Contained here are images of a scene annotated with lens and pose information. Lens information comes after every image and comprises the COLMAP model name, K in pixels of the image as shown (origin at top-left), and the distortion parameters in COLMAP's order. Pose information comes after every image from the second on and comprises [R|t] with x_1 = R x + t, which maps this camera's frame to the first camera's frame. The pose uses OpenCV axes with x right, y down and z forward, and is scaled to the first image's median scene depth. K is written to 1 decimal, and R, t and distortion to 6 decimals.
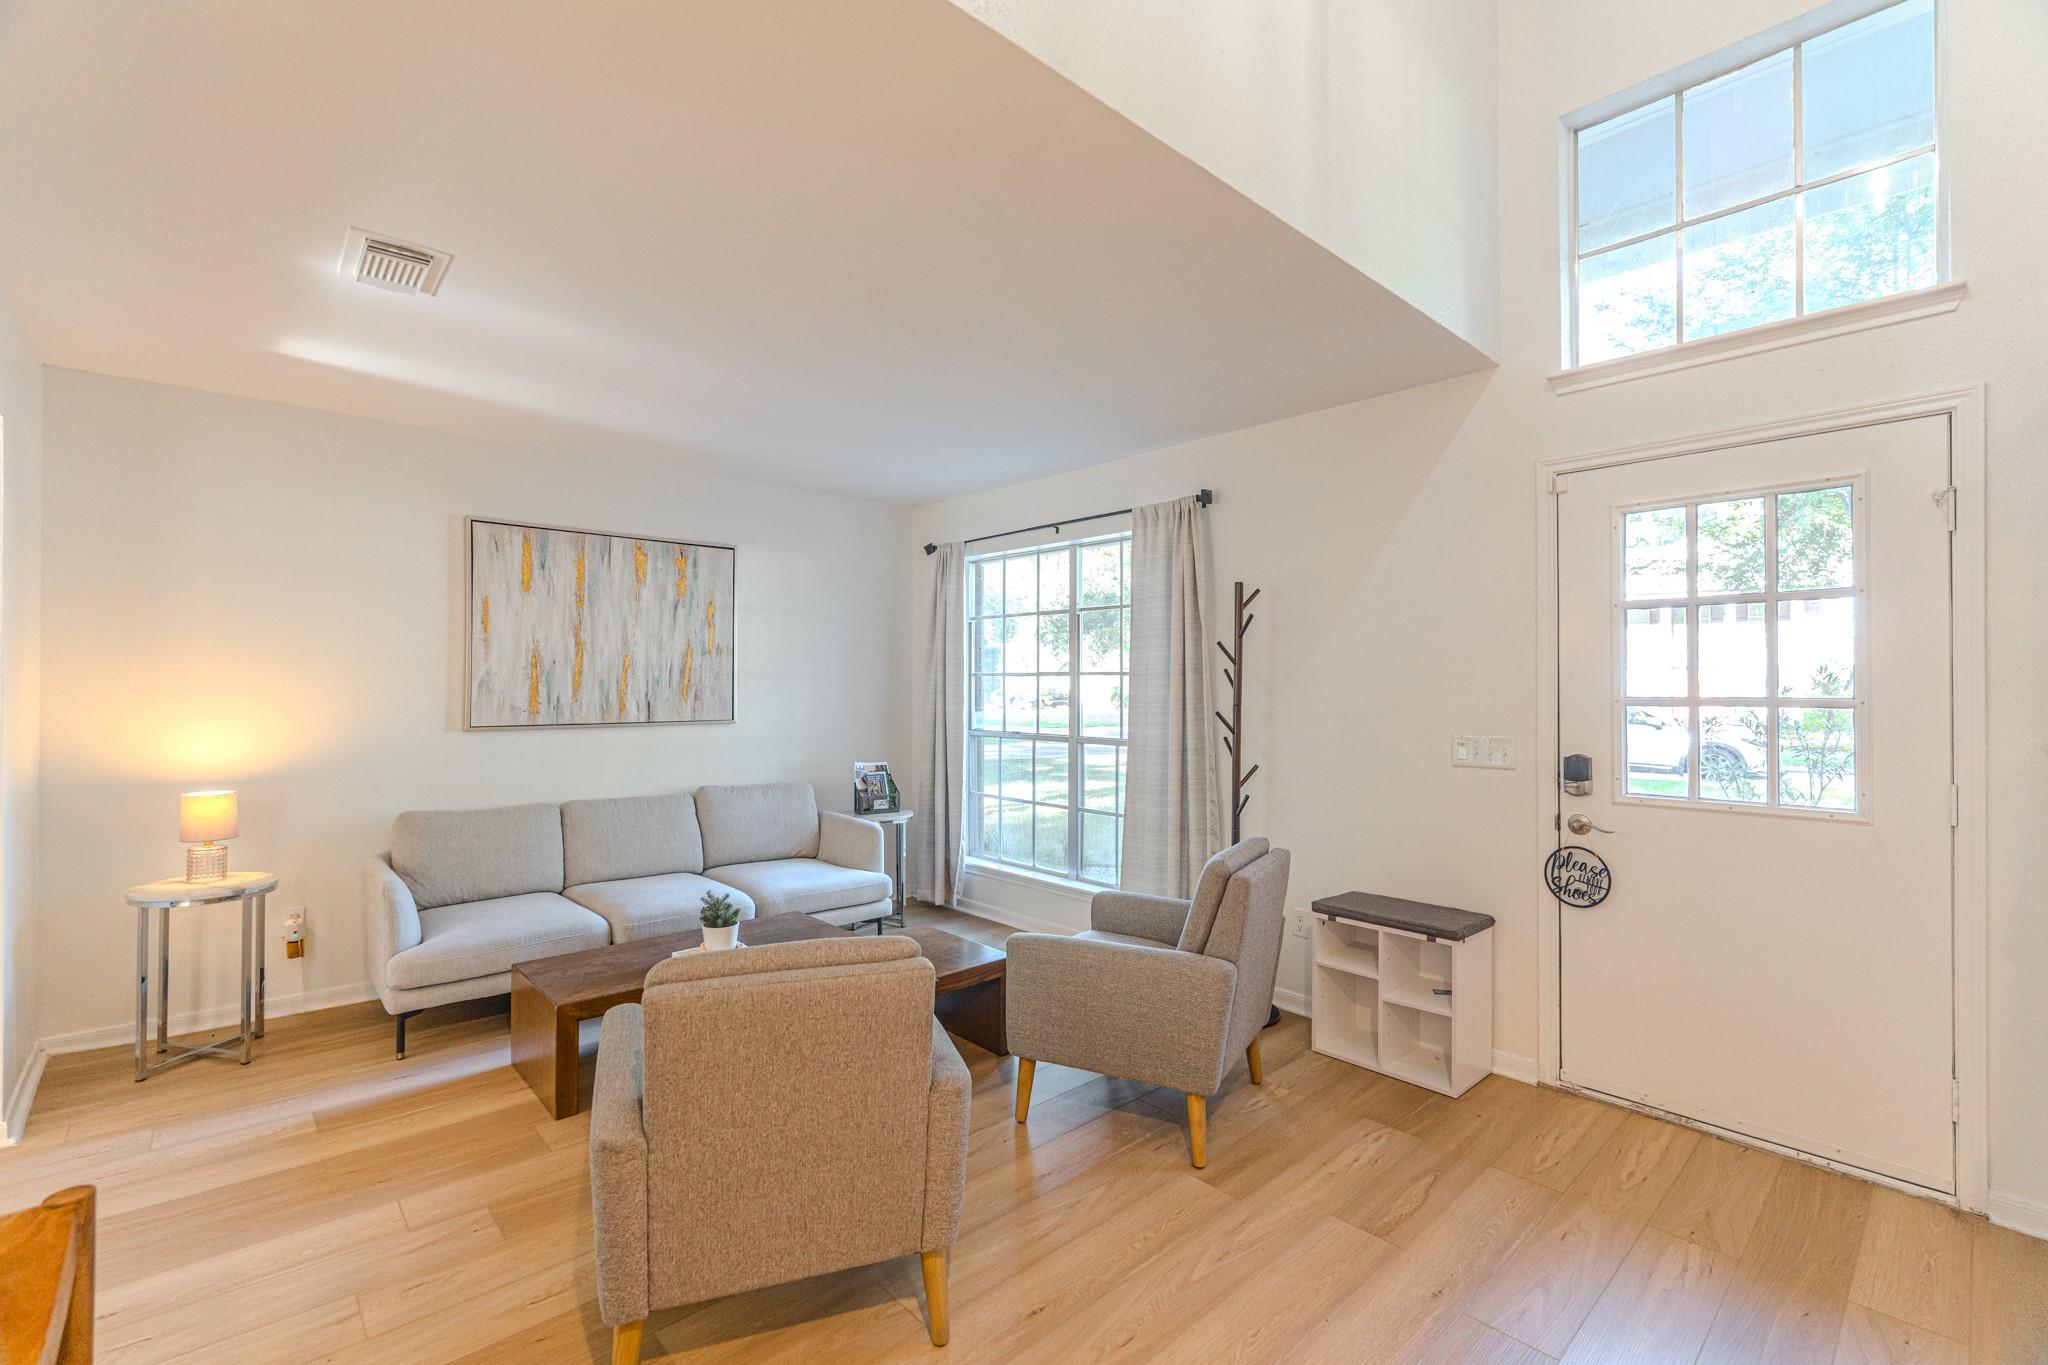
lens RADIAL K [[907.0, 0, 1020.1], [0, 907.0, 676.6], [0, 0, 1]] dist [-0.007345, 0.000025]
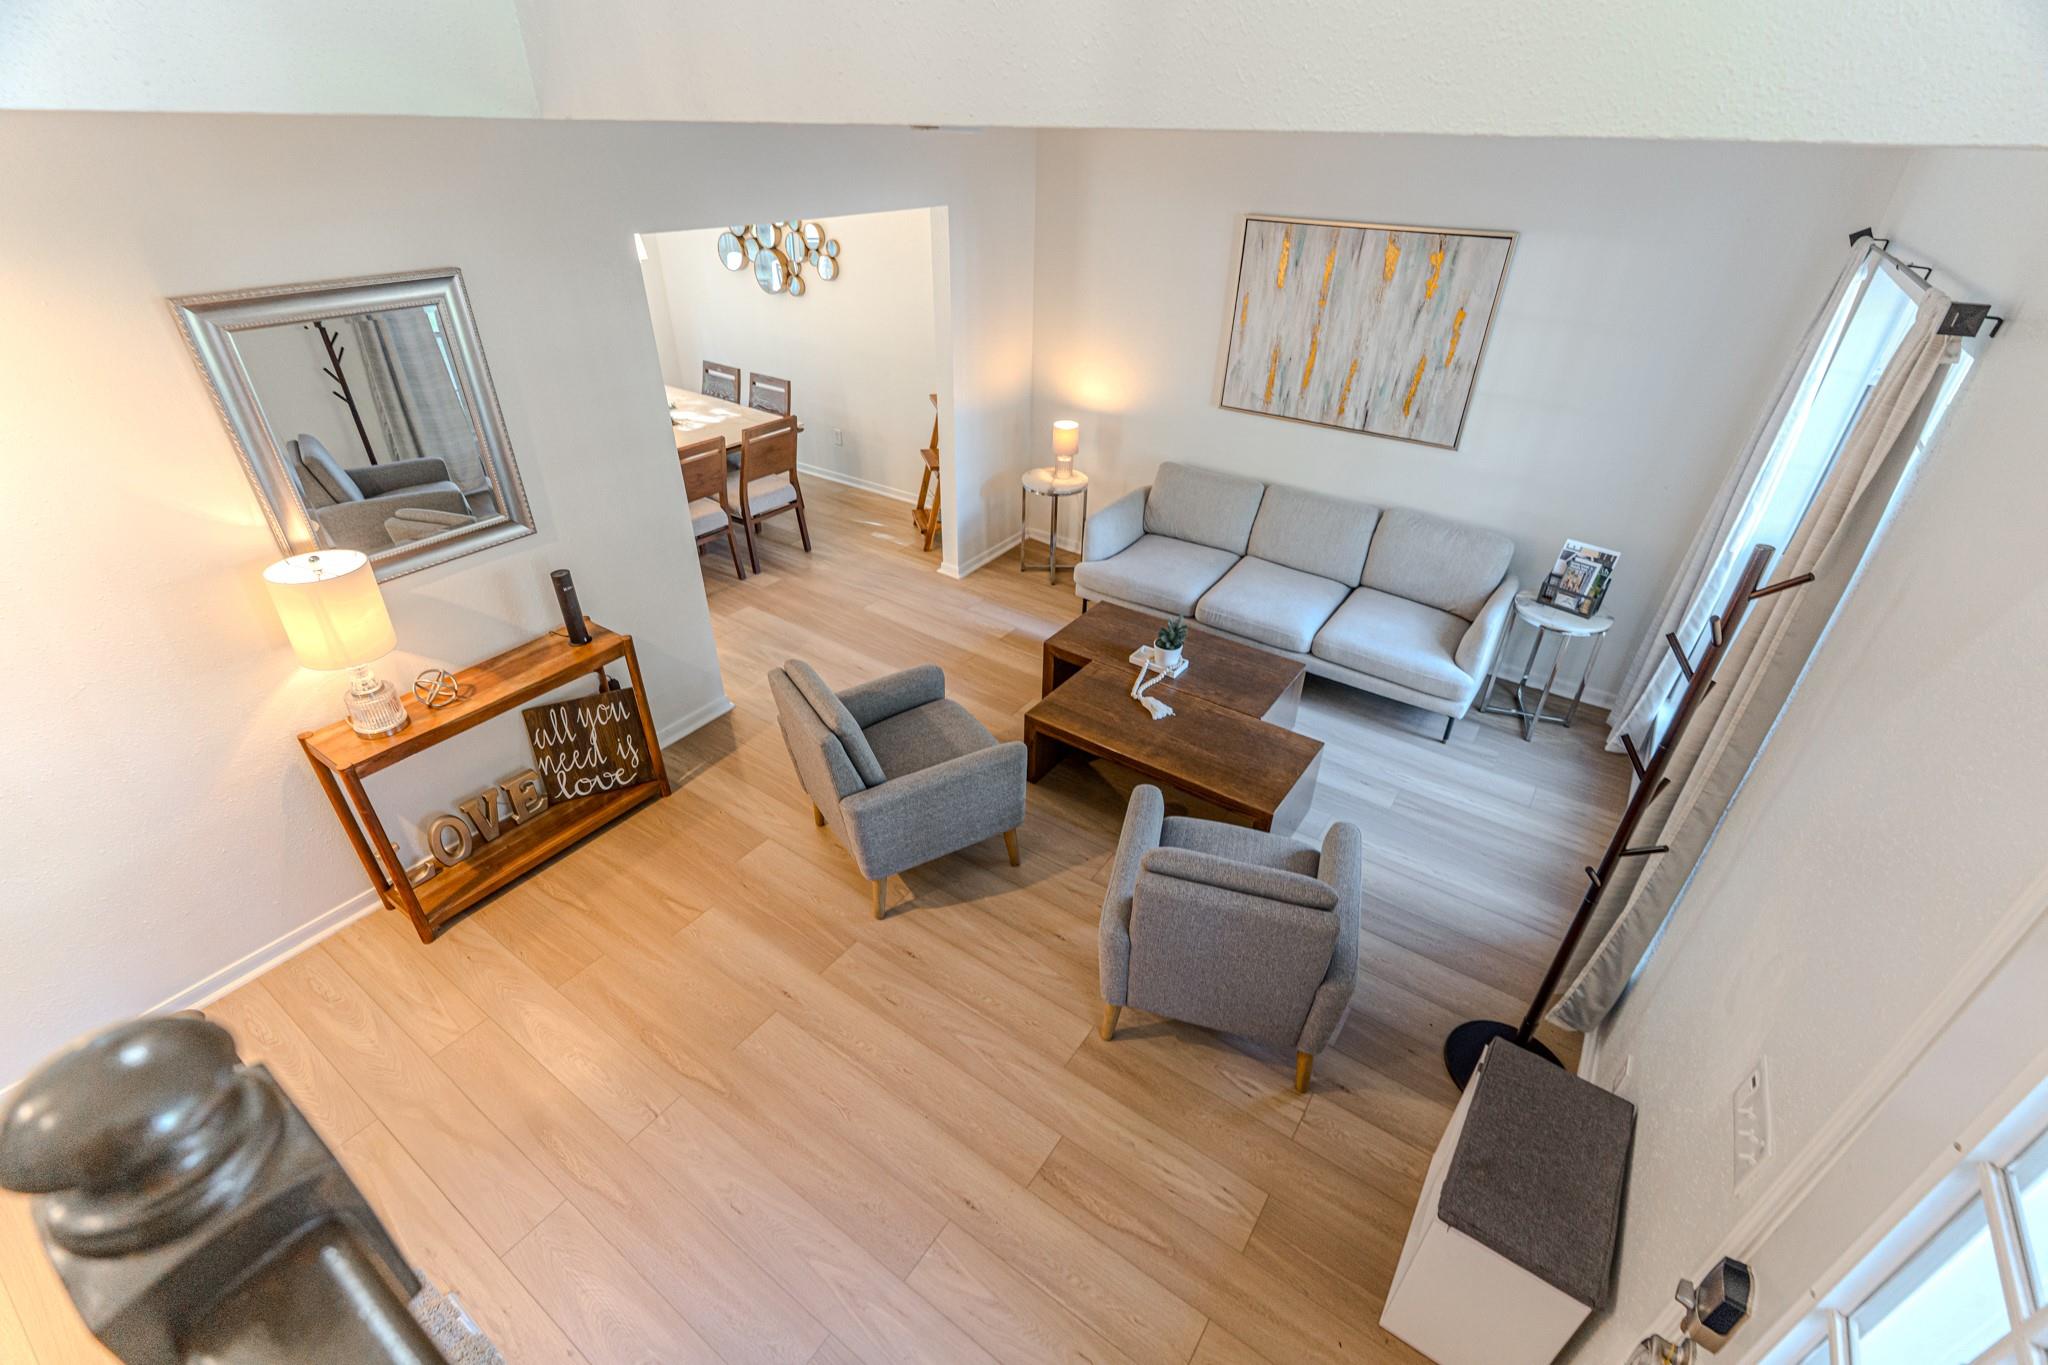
lens RADIAL K [[907.0, 0, 1017.5], [0, 907.0, 681.5], [0, 0, 1]] dist [-0.007345, 0.000025]
pose [[0.204248, 0.519129, -0.829933, 0.526064], [0.002874, 0.847483, 0.530814, -0.264596], [0.978915, -0.110803, 0.171605, 0.436437]]
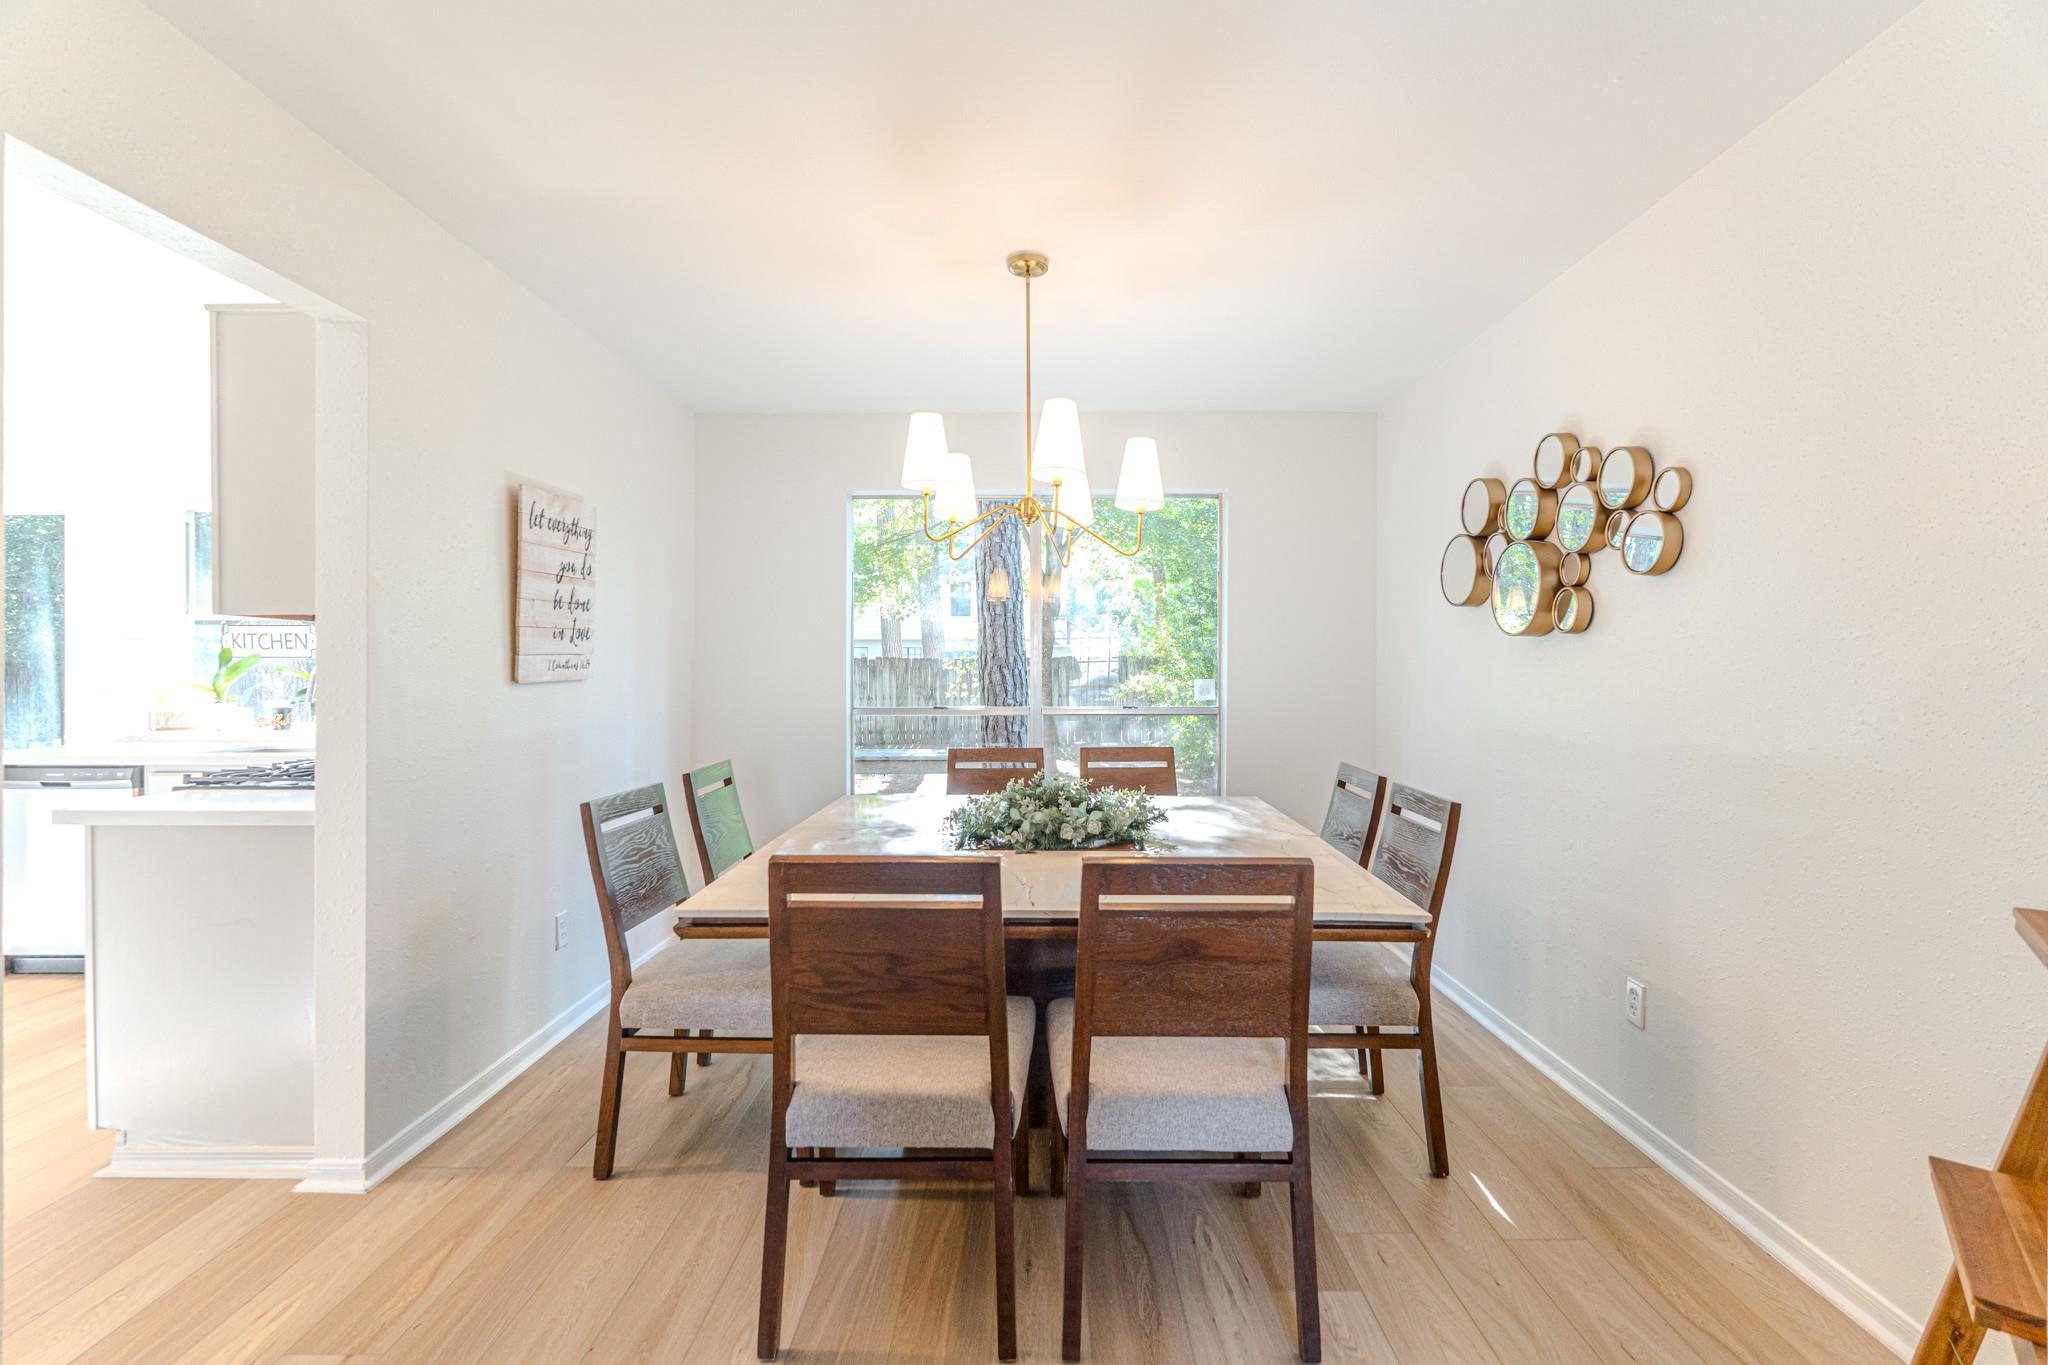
lens RADIAL K [[907.0, 0, 1027.1], [0, 907.0, 683.8], [0, 0, 1]] dist [-0.007345, 0.000025]
pose [[-0.678296, 0.016068, -0.734613, -0.455458], [0.010021, 0.999870, 0.012617, 0.018896], [0.734721, 0.001197, -0.678369, 0.552979]]
